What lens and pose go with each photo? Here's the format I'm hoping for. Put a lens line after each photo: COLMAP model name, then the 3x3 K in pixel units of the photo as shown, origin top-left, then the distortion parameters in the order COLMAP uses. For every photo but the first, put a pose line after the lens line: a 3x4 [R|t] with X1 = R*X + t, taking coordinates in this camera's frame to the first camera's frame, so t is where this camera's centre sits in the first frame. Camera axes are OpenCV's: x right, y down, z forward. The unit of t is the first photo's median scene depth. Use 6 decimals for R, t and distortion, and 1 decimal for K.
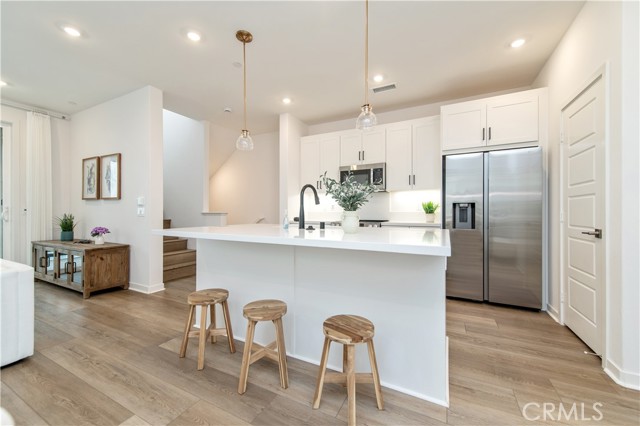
lens RADIAL K [[251.6, 0, 320.3], [0, 251.6, 211.9], [0, 0, 1]] dist [0.011101, -0.000253]
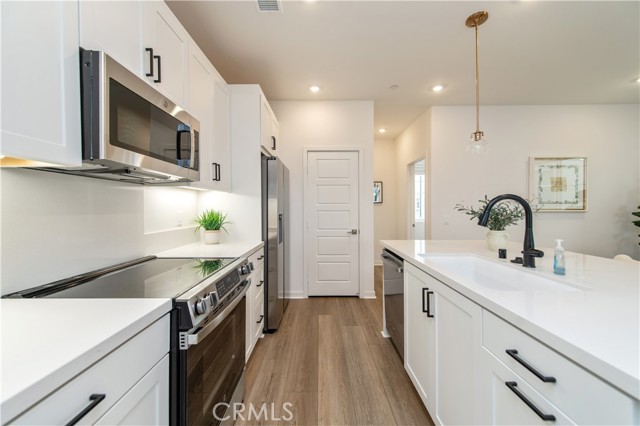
lens RADIAL K [[251.6, 0, 320.3], [0, 251.6, 211.9], [0, 0, 1]] dist [0.011101, -0.000253]
pose [[-0.457320, -0.010898, 0.889236, -0.295613], [0.003668, 0.999893, 0.014140, -0.058629], [-0.889295, 0.009728, -0.457231, 1.300659]]
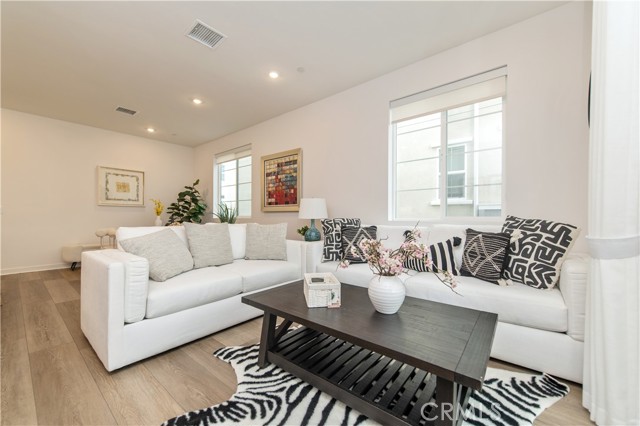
lens RADIAL K [[251.6, 0, 320.3], [0, 251.6, 211.9], [0, 0, 1]] dist [0.011101, -0.000253]
pose [[-0.978309, 0.000414, 0.207151, -1.473990], [-0.003647, 0.999809, -0.019222, 0.033321], [-0.207119, -0.019561, -0.978120, 1.171530]]
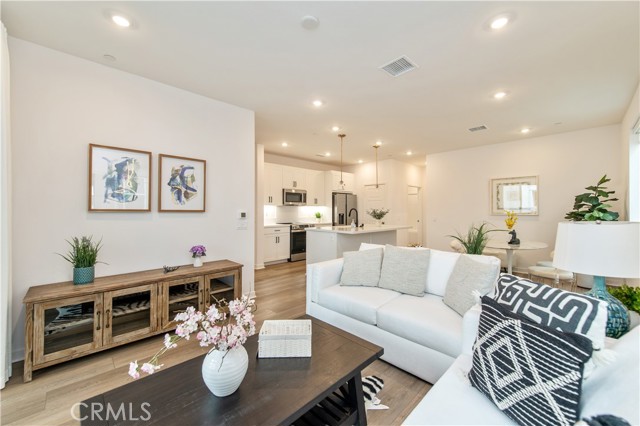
lens RADIAL K [[251.6, 0, 320.3], [0, 251.6, 211.9], [0, 0, 1]] dist [0.011101, -0.000253]
pose [[0.319283, -0.005663, 0.947642, -1.845898], [-0.000682, 0.999981, 0.006206, -0.068914], [-0.947659, -0.002628, 0.319273, 0.417390]]
